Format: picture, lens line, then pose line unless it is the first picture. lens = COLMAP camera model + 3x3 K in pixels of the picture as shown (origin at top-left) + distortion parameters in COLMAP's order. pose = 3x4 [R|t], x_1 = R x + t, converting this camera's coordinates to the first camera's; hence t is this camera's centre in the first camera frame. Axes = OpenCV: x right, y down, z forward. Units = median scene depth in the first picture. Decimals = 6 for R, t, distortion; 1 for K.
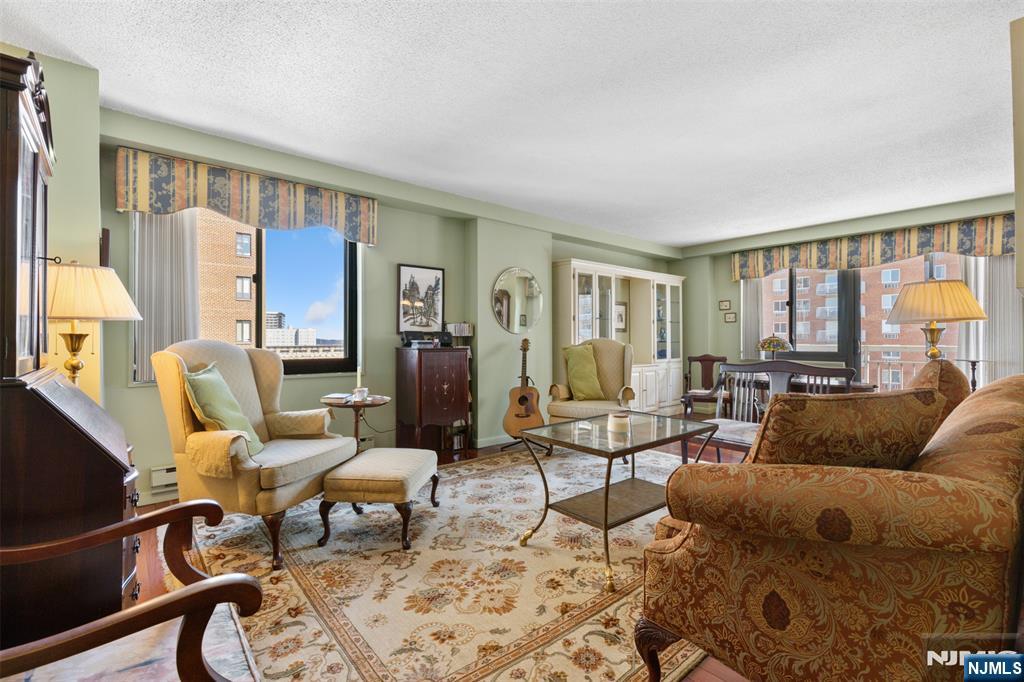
lens RADIAL K [[460.9, 0, 512.0], [0, 460.9, 336.2], [0, 0, 1]] dist [0.004578, -0.000296]
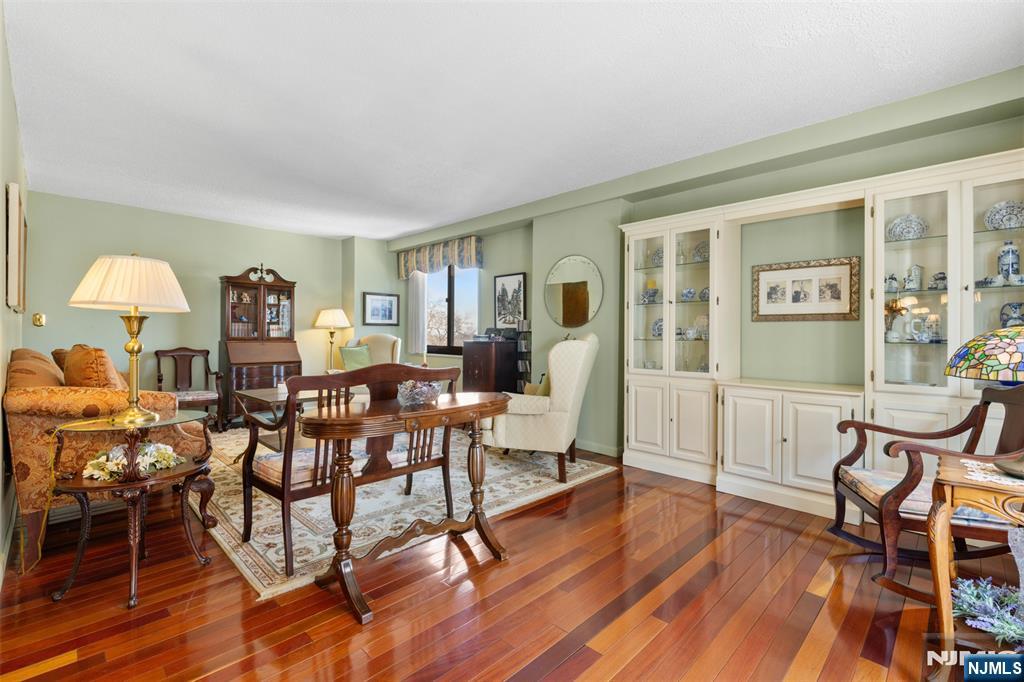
lens RADIAL K [[460.9, 0, 512.0], [0, 460.9, 336.2], [0, 0, 1]] dist [0.004578, -0.000296]
pose [[0.084684, 0.001440, -0.996407, 1.031967], [0.000329, 0.999999, 0.001473, 0.010075], [0.996408, -0.000453, 0.084683, 0.916462]]
